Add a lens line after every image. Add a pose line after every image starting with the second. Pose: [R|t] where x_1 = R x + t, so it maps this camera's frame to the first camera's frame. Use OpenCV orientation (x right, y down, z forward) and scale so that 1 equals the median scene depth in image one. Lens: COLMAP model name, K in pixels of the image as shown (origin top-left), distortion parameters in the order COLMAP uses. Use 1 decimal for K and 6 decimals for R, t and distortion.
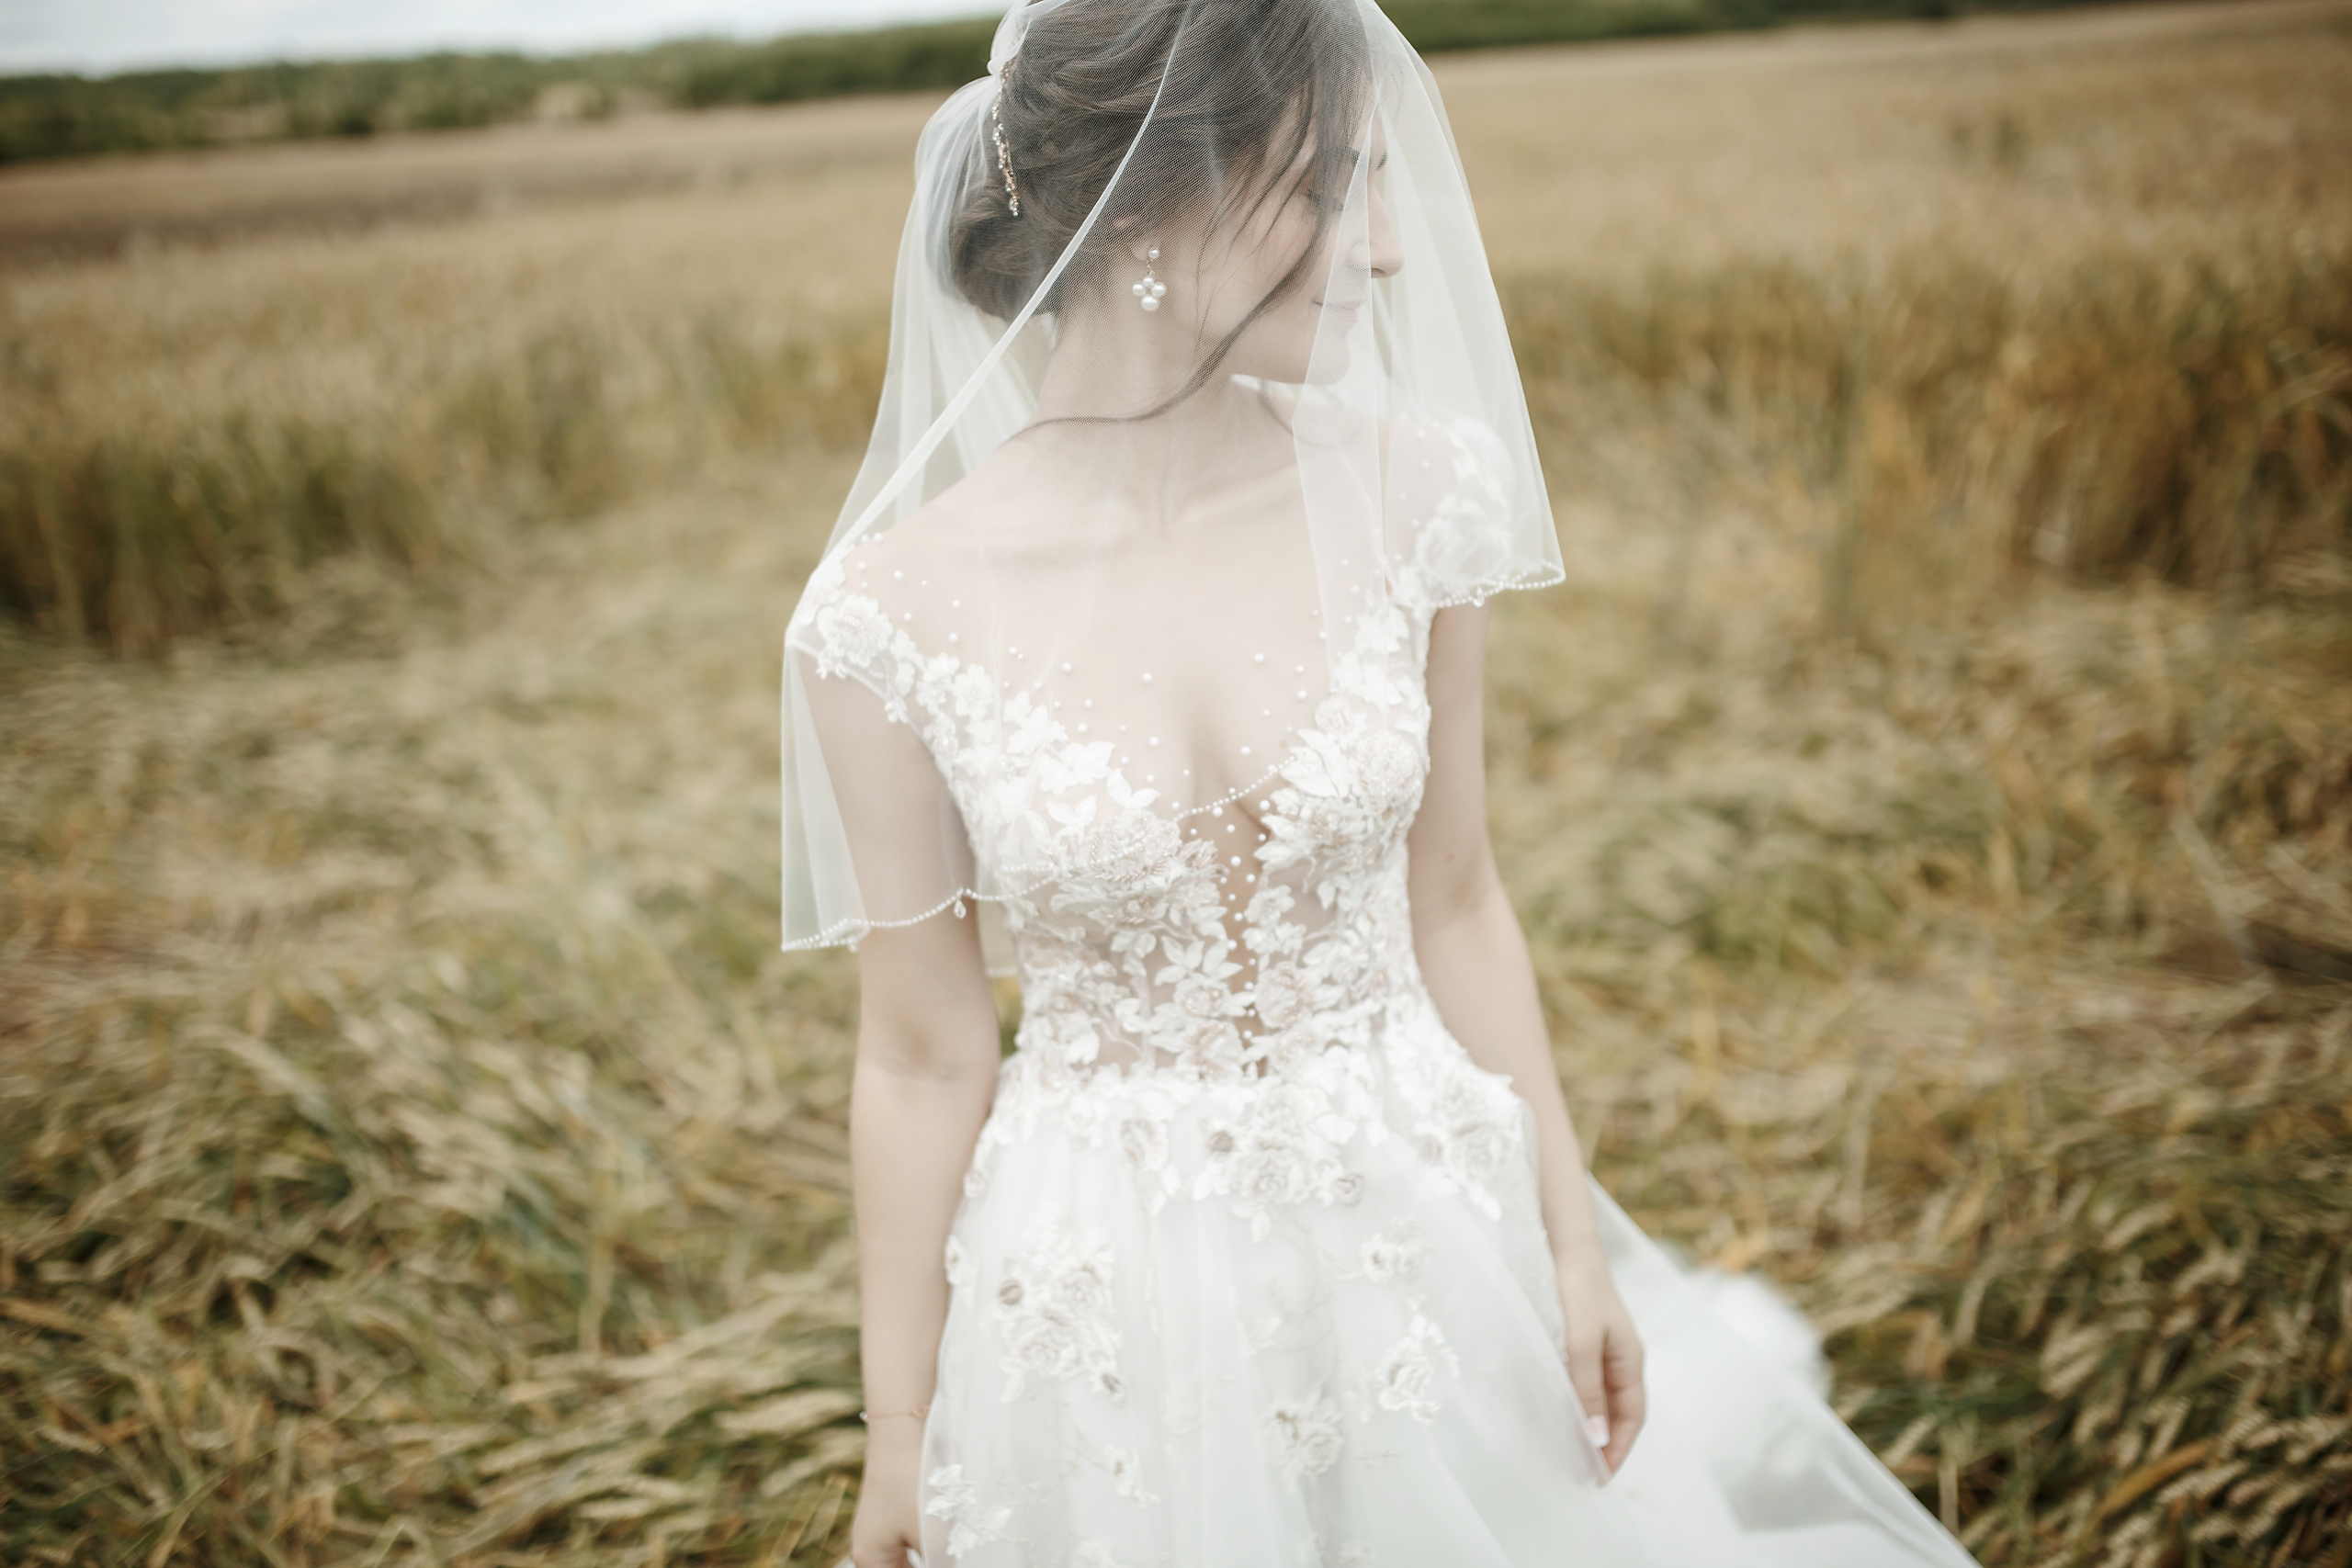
lens RADIAL K [[2211.9, 0, 1176.0], [0, 2211.9, 784.0], [0, 0, 1]] dist [-0.090470, 0.158372]
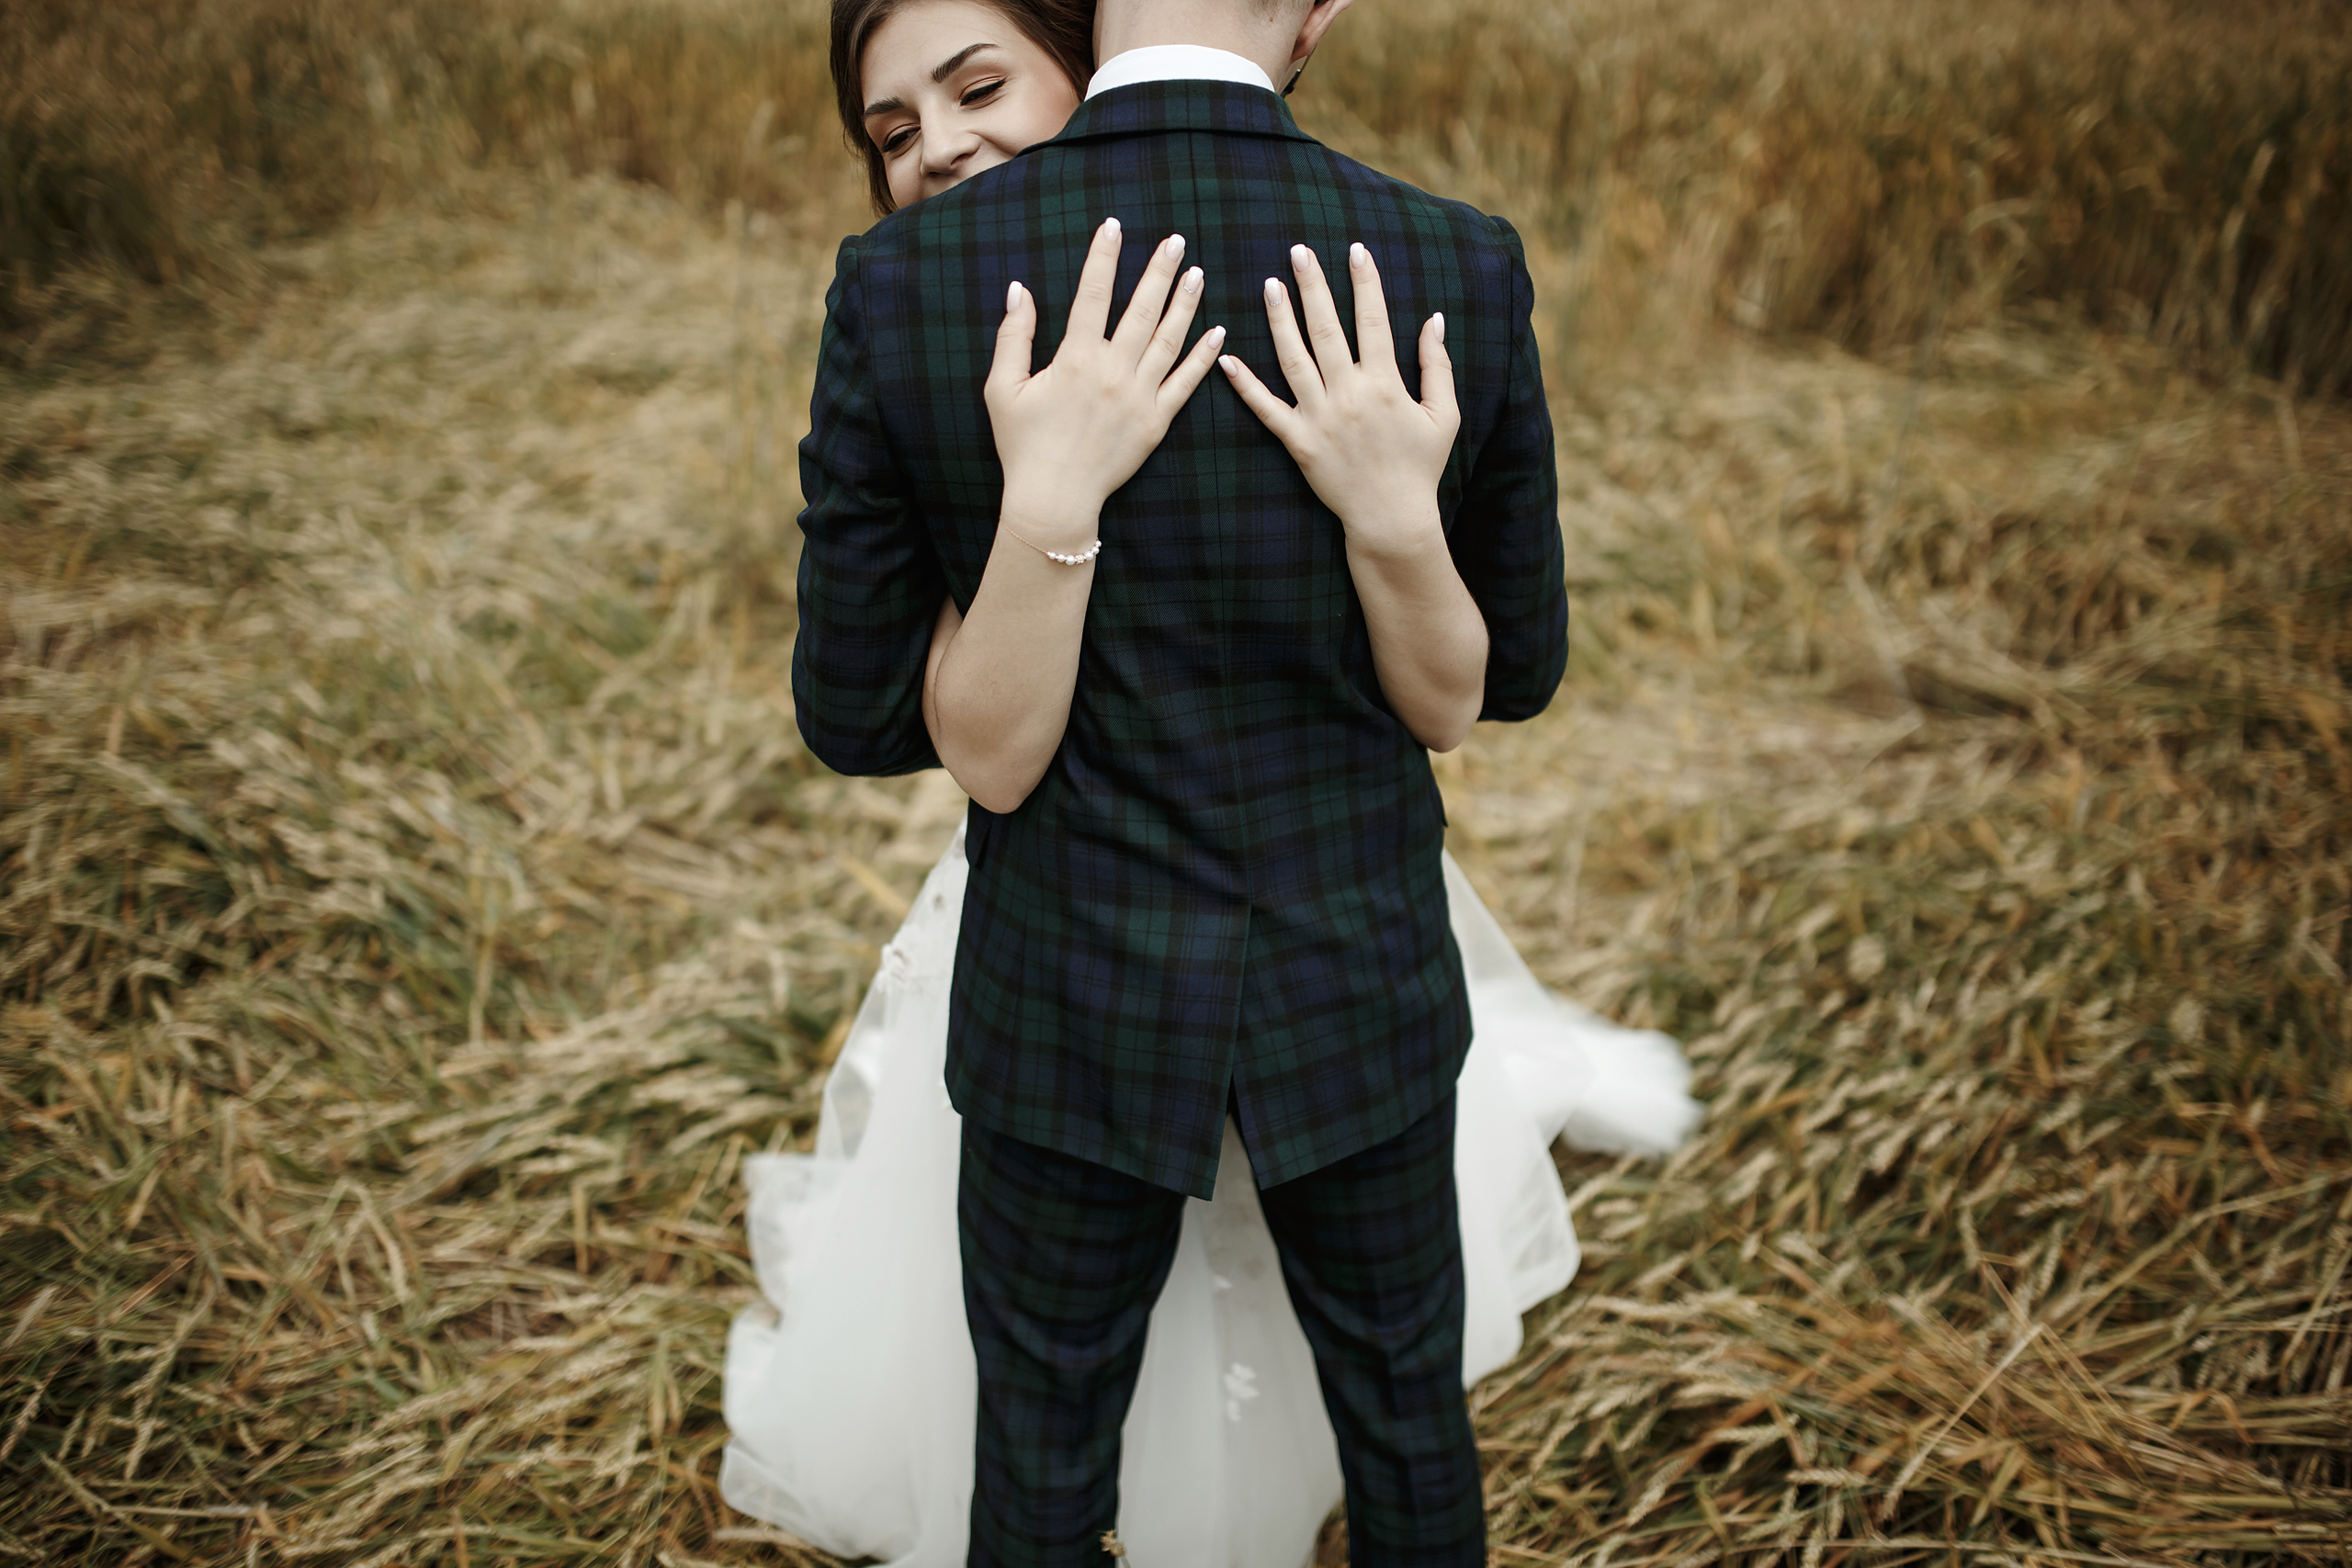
lens RADIAL K [[2211.9, 0, 1176.0], [0, 2211.9, 784.0], [0, 0, 1]] dist [-0.090470, 0.158372]
pose [[0.989829, 0.003655, 0.142212, -0.065163], [-0.021983, 0.991592, 0.127522, -0.016414], [-0.140550, -0.129351, 0.981587, -0.109826]]
